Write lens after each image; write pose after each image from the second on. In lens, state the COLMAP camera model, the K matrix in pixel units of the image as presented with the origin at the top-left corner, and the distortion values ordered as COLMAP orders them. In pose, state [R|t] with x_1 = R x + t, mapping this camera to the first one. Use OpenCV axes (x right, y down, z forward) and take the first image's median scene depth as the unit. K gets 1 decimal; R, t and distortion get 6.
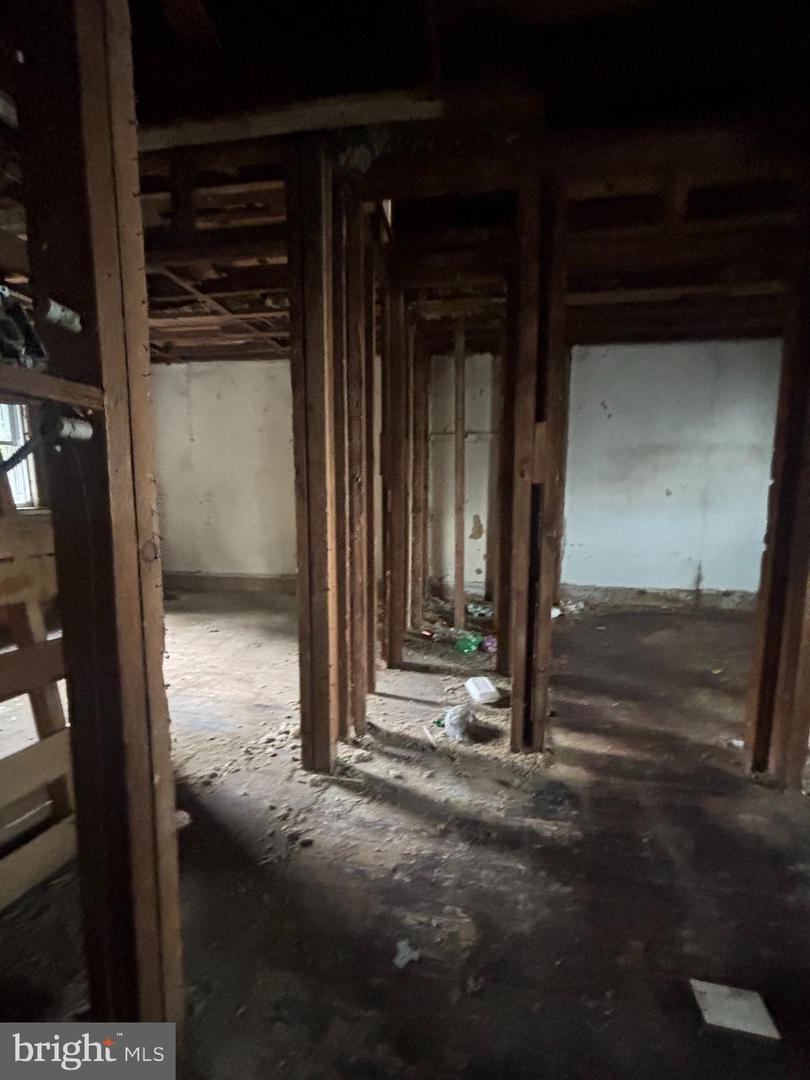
lens RADIAL K [[438.3, 0, 409.0], [0, 438.3, 539.1], [0, 0, 1]] dist [0.000908, -0.000620]
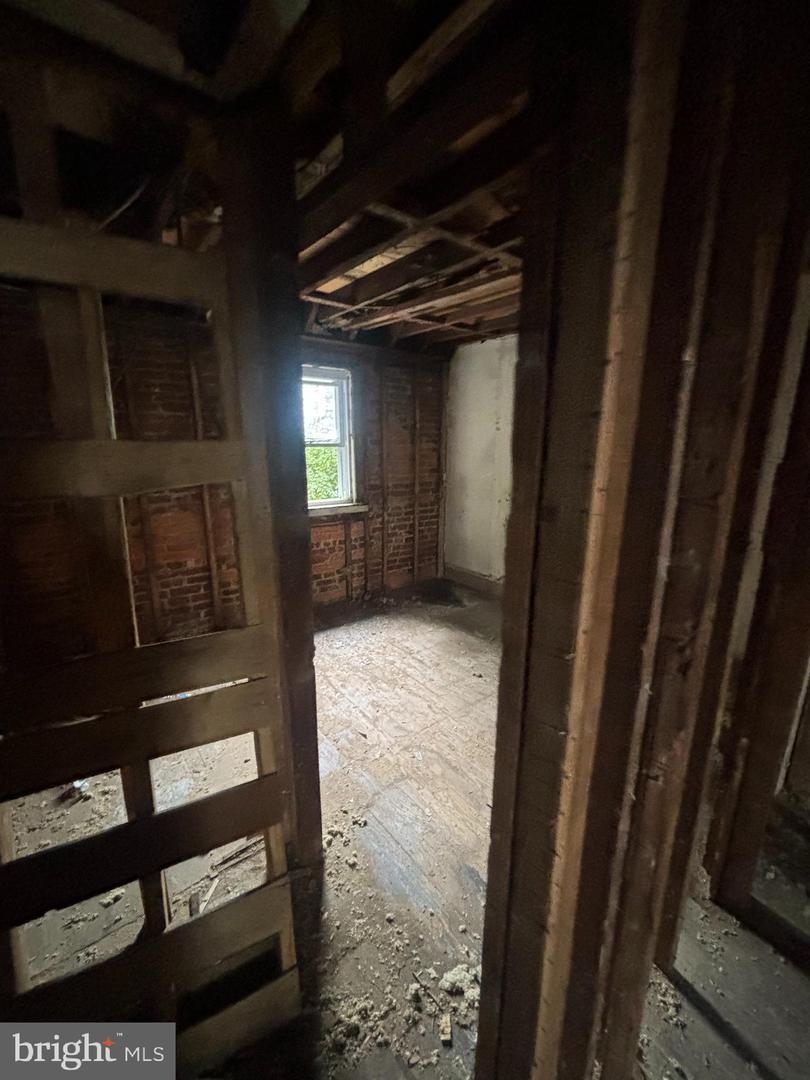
lens RADIAL K [[438.3, 0, 407.5], [0, 438.3, 540.9], [0, 0, 1]] dist [0.000908, -0.000620]
pose [[0.737797, 0.152279, -0.657622, -0.036920], [-0.079959, 0.987079, 0.138860, -0.184269], [0.670270, -0.049868, 0.740440, 0.368737]]
